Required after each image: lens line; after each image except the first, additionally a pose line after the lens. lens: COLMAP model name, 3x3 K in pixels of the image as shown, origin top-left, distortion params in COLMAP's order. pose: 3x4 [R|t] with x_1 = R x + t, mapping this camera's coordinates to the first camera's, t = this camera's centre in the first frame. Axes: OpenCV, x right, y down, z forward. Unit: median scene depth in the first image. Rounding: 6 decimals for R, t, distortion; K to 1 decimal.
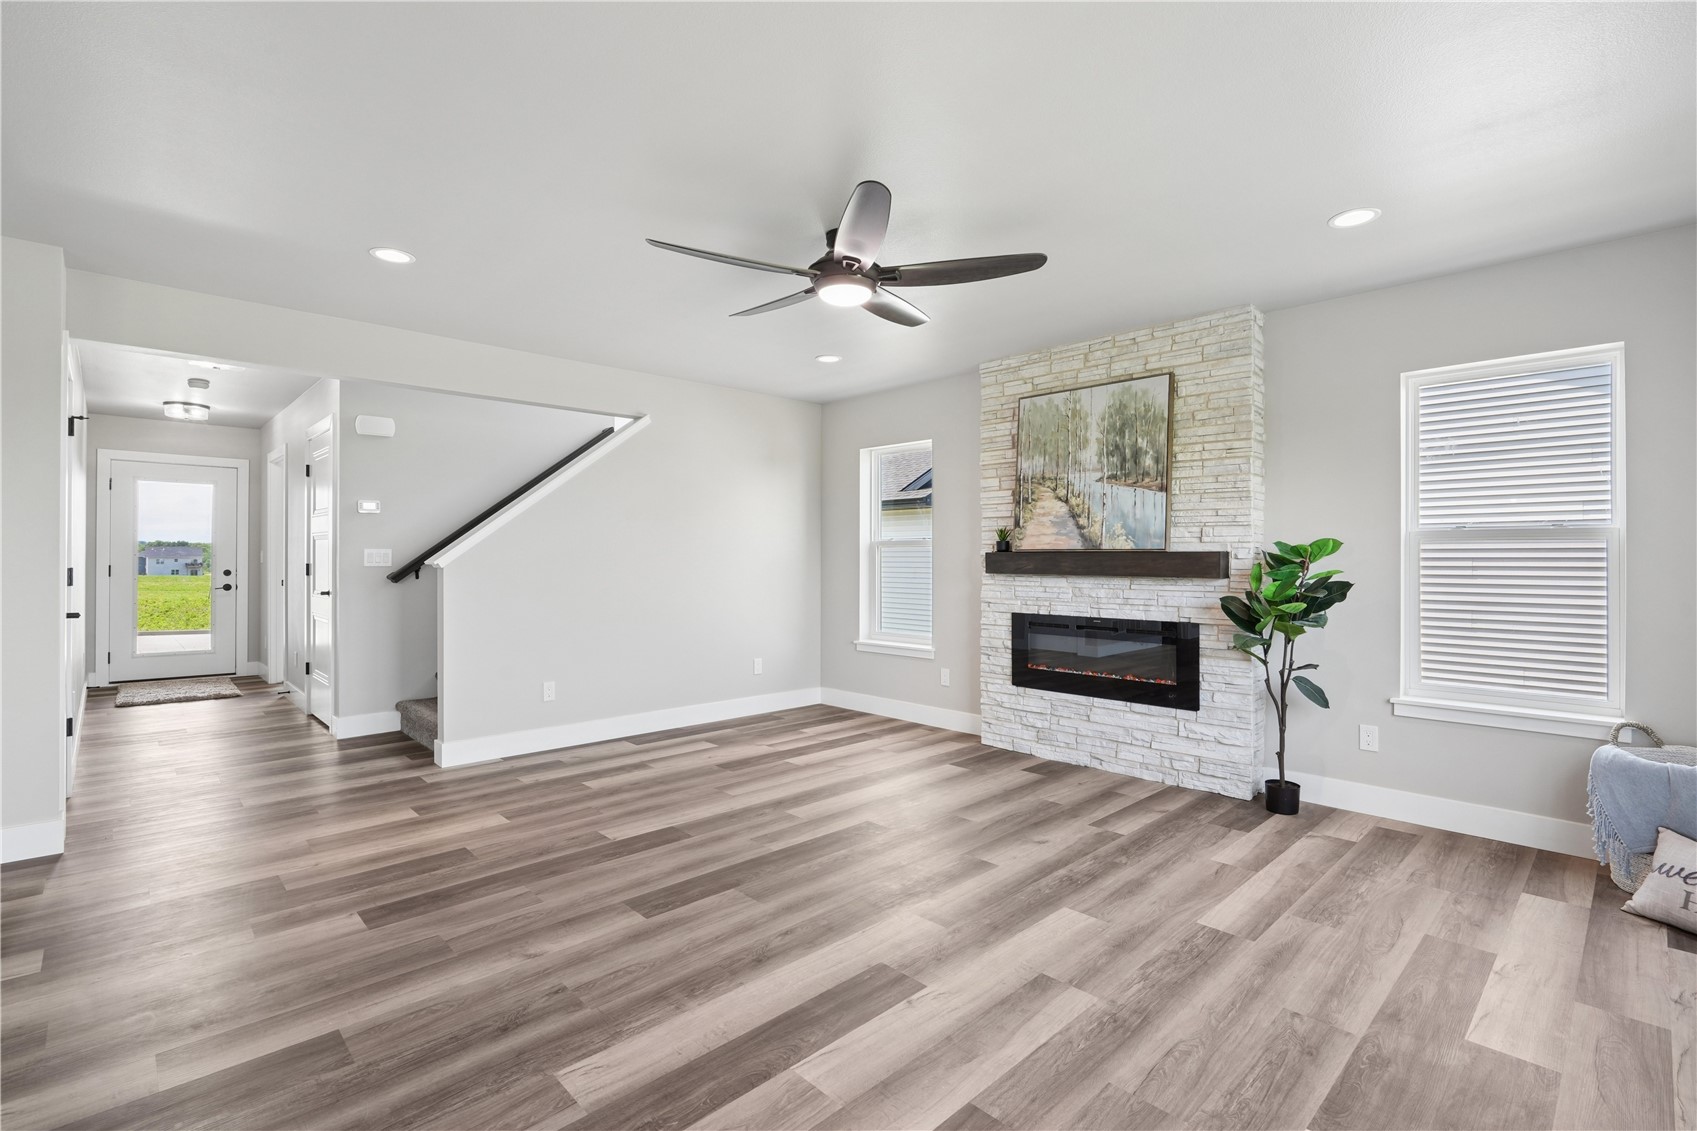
lens RADIAL K [[781.5, 0, 850.5], [0, 781.5, 560.2], [0, 0, 1]] dist [-0.013460, 0.000511]
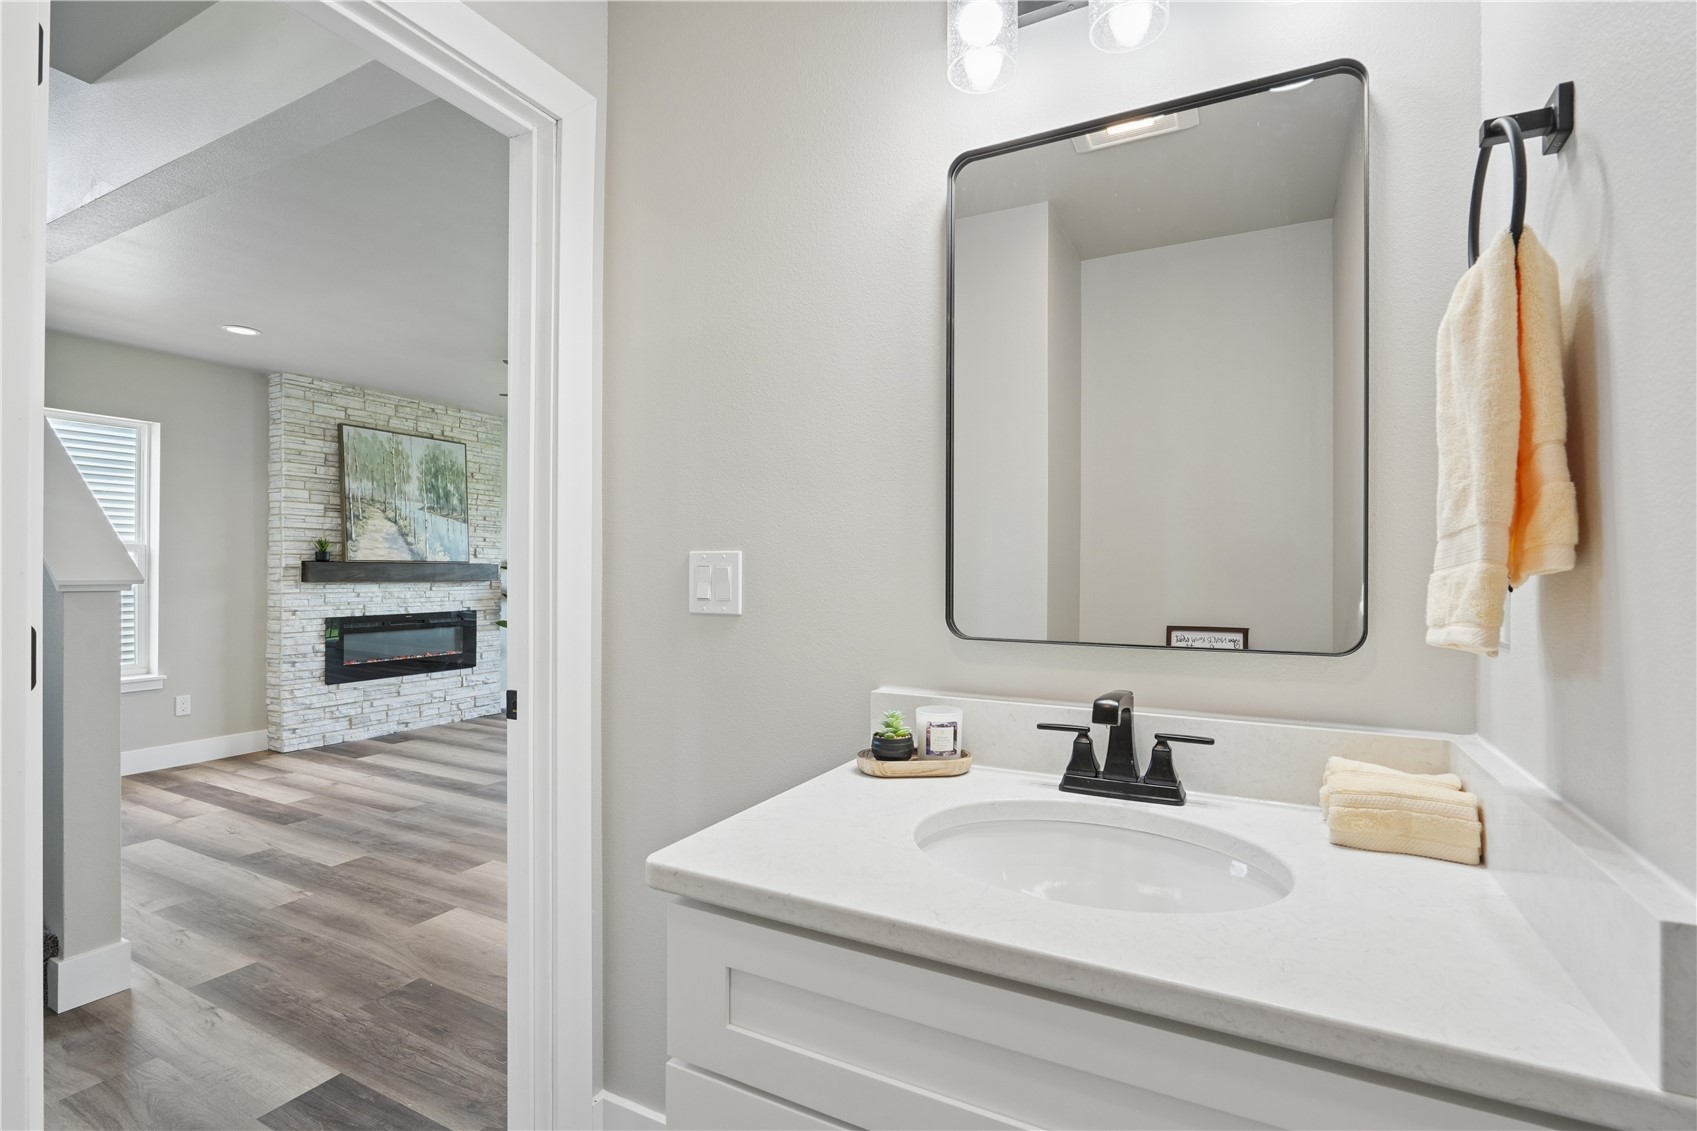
lens RADIAL K [[781.5, 0, 849.4], [0, 781.5, 566.5], [0, 0, 1]] dist [-0.013460, 0.000511]
pose [[-0.320304, 0.000355, 0.947315, -1.168973], [-0.004527, 0.999988, -0.001905, -0.005757], [-0.947304, -0.004899, -0.320299, 0.735519]]
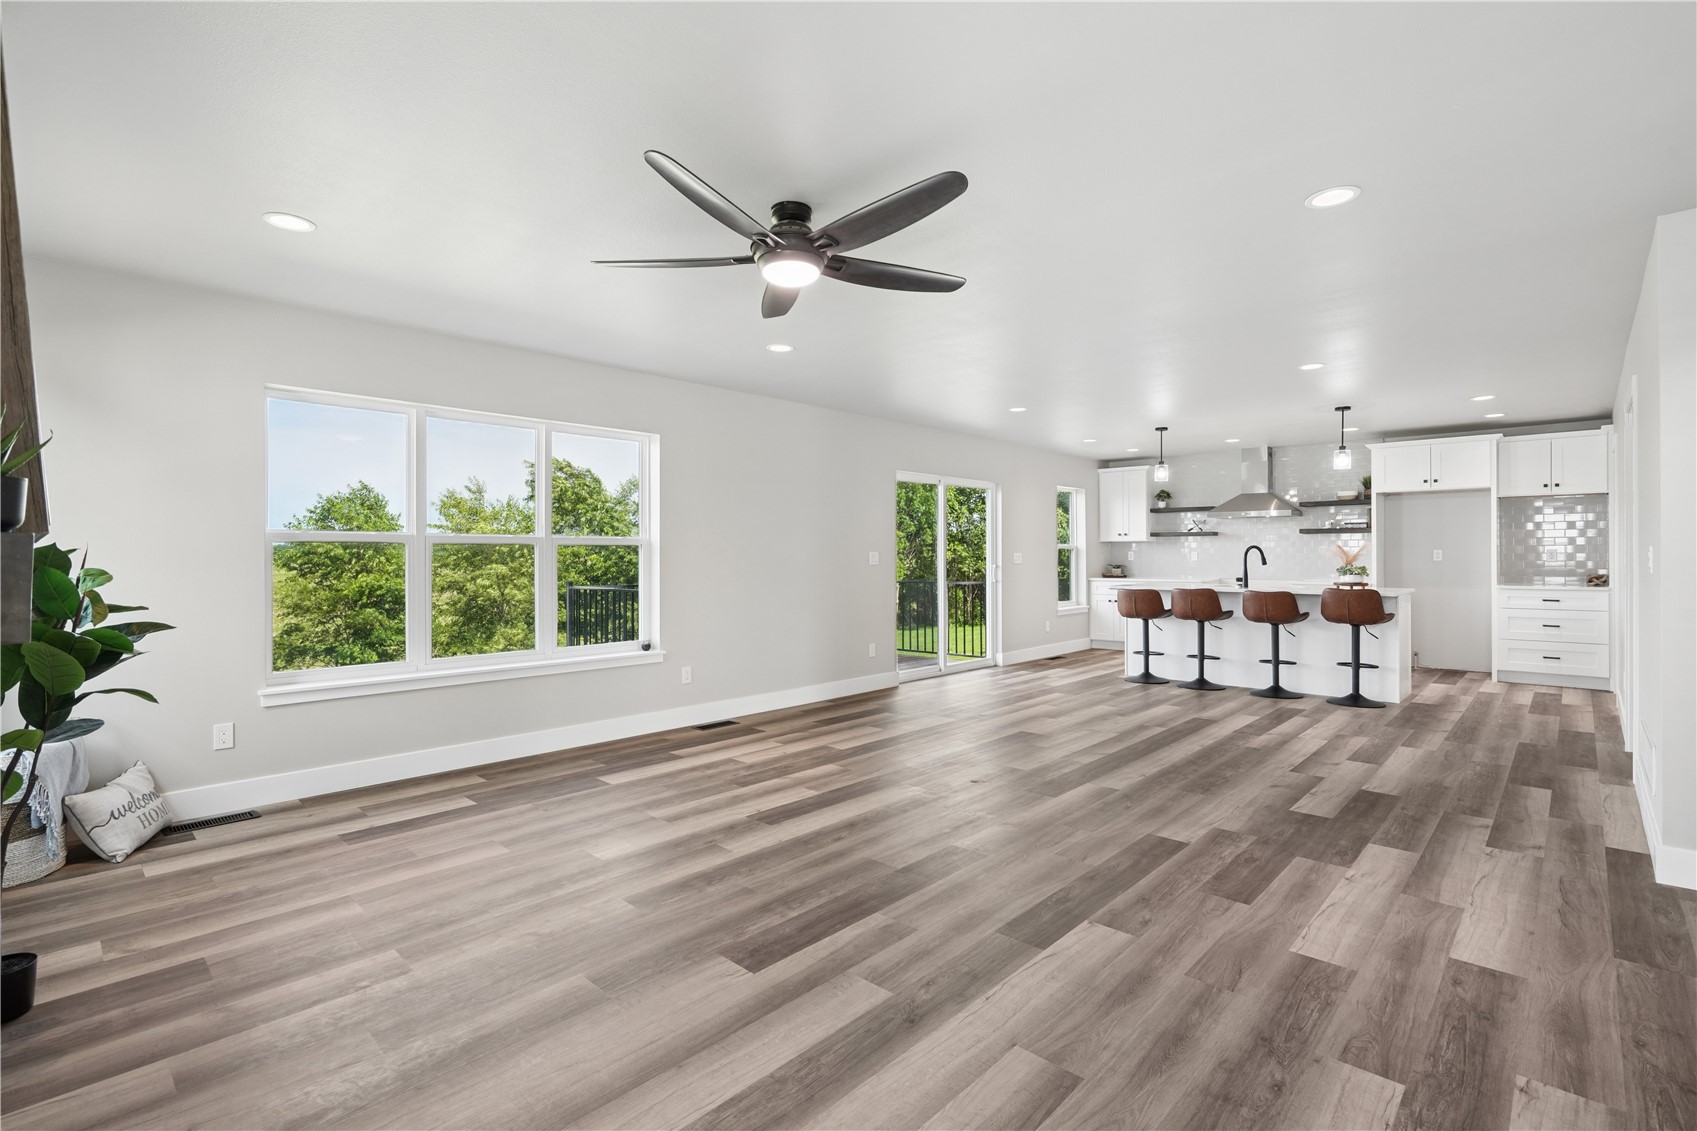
lens RADIAL K [[781.5, 0, 841.8], [0, 781.5, 555.9], [0, 0, 1]] dist [-0.013460, 0.000511]
pose [[-0.999109, -0.000305, -0.042206, -0.018248], [-0.000448, 0.999994, 0.003392, -0.005528], [0.042205, 0.003408, -0.999103, 1.350608]]
